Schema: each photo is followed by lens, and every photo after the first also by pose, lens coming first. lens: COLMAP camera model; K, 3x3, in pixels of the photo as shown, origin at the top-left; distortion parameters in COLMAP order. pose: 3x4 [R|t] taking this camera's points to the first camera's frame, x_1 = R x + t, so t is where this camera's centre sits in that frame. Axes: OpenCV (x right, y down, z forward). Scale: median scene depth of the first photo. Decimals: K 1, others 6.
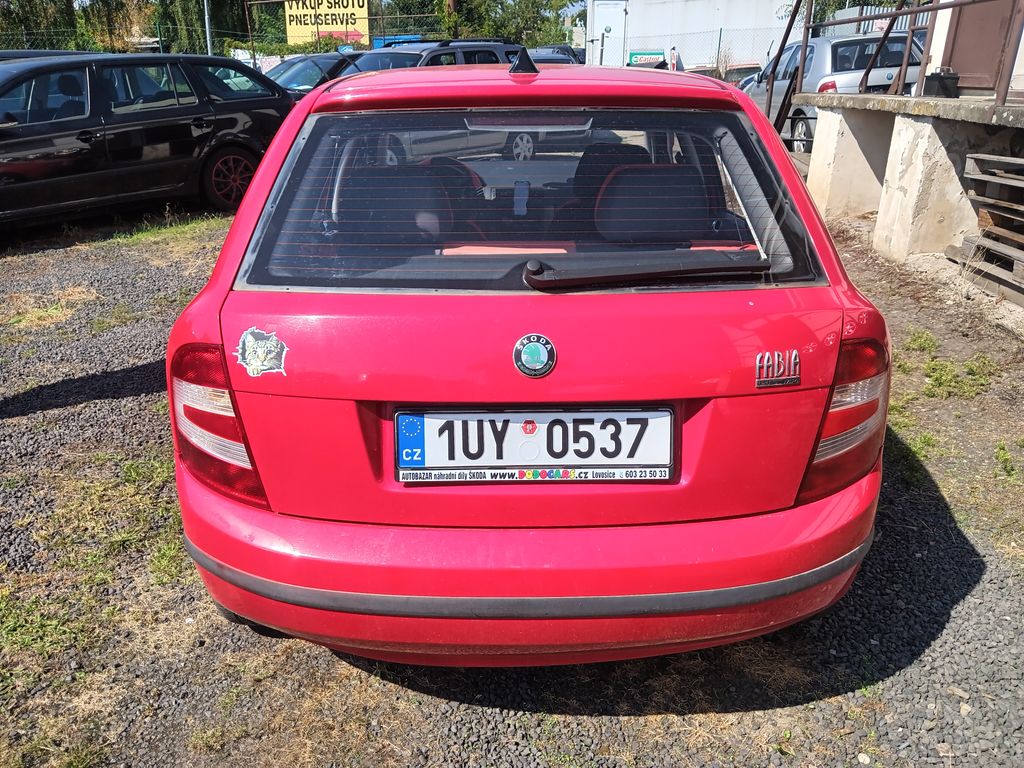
lens RADIAL K [[804.2, 0, 521.7], [0, 804.2, 386.0], [0, 0, 1]] dist [0.001251, -0.000246]
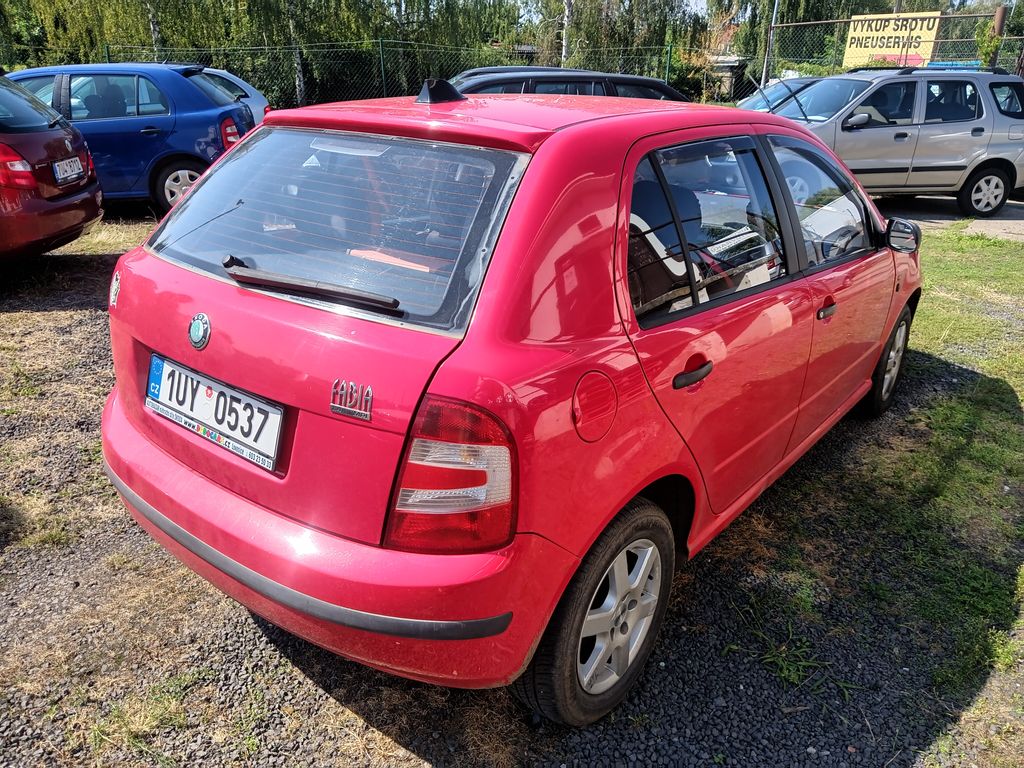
lens RADIAL K [[804.2, 0, 516.7], [0, 804.2, 386.5], [0, 0, 1]] dist [0.001251, -0.000246]
pose [[0.769239, 0.259608, -0.583845, 1.058004], [-0.271677, 0.959920, 0.068885, -0.163276], [0.578328, 0.105628, 0.808937, 0.292679]]
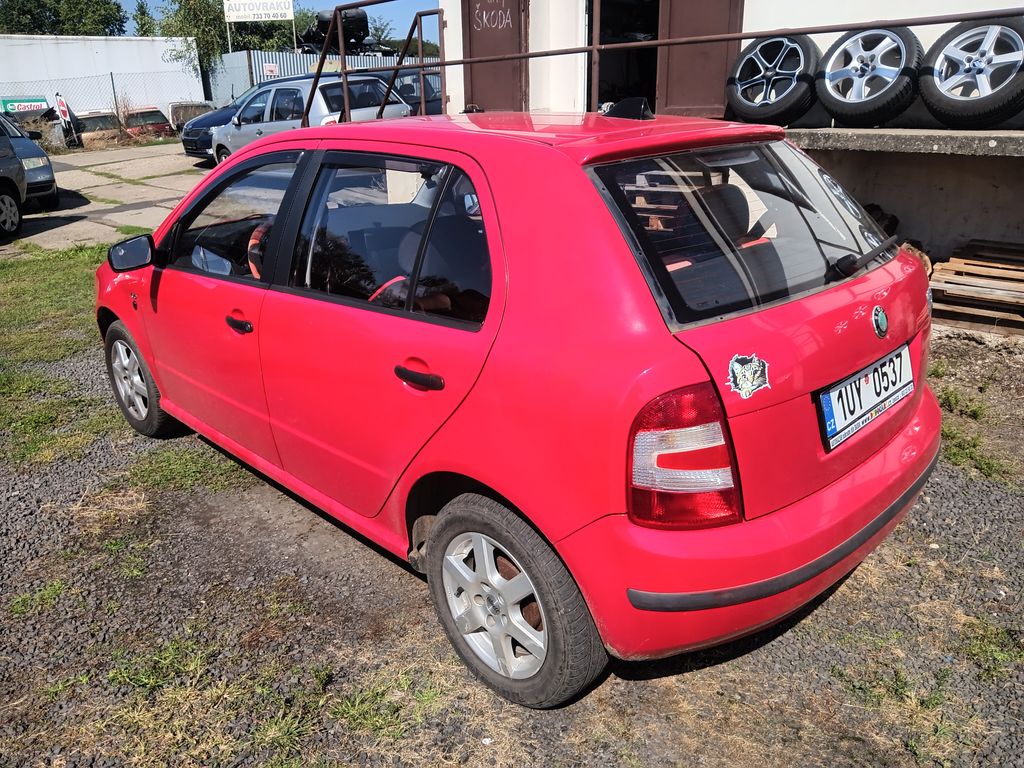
lens RADIAL K [[804.2, 0, 507.6], [0, 804.2, 386.9], [0, 0, 1]] dist [0.001251, -0.000246]
pose [[0.718542, -0.259317, 0.645331, -1.263529], [0.286789, 0.955803, 0.064752, -0.190069], [-0.633601, 0.138547, 0.761154, 0.370152]]
